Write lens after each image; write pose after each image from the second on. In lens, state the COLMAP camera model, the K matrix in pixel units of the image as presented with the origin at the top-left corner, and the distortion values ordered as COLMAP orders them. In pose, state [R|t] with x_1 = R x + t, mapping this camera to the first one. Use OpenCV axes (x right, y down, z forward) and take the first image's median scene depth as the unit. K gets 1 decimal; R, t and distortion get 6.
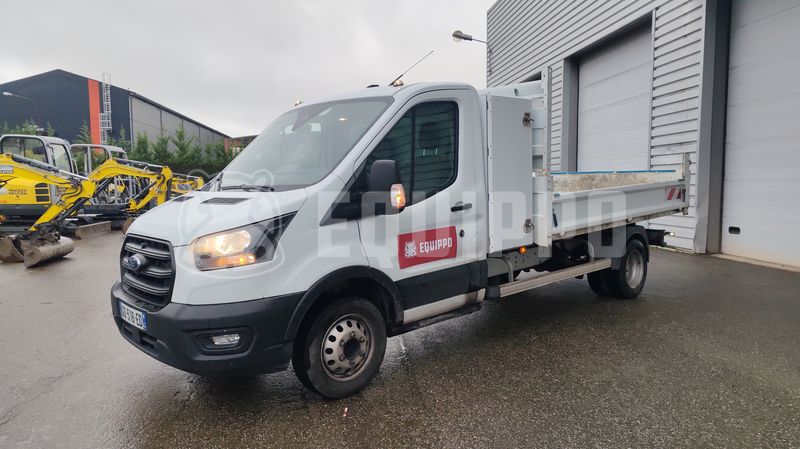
lens RADIAL K [[545.4, 0, 400.0], [0, 545.4, 224.5], [0, 0, 1]] dist [0.021503, -0.004322]
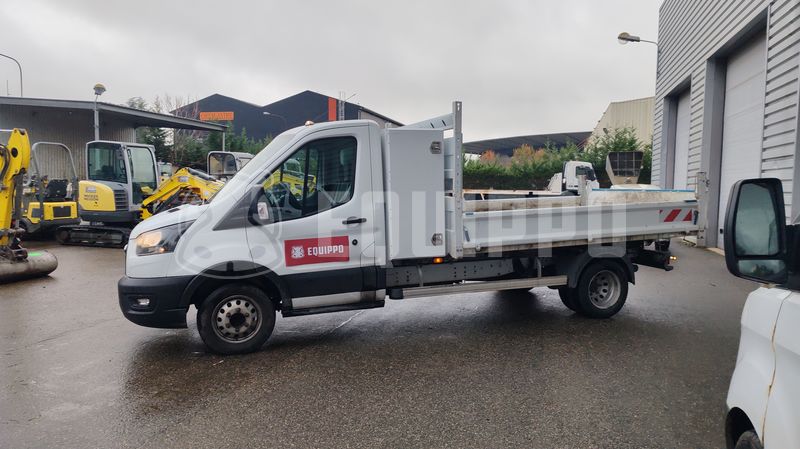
lens RADIAL K [[545.4, 0, 400.0], [0, 545.4, 224.5], [0, 0, 1]] dist [0.021503, -0.004322]
pose [[0.918153, 0.043282, -0.393854, 0.379992], [-0.046563, 0.998915, 0.001225, -0.016611], [0.393479, 0.017215, 0.919172, -0.053278]]
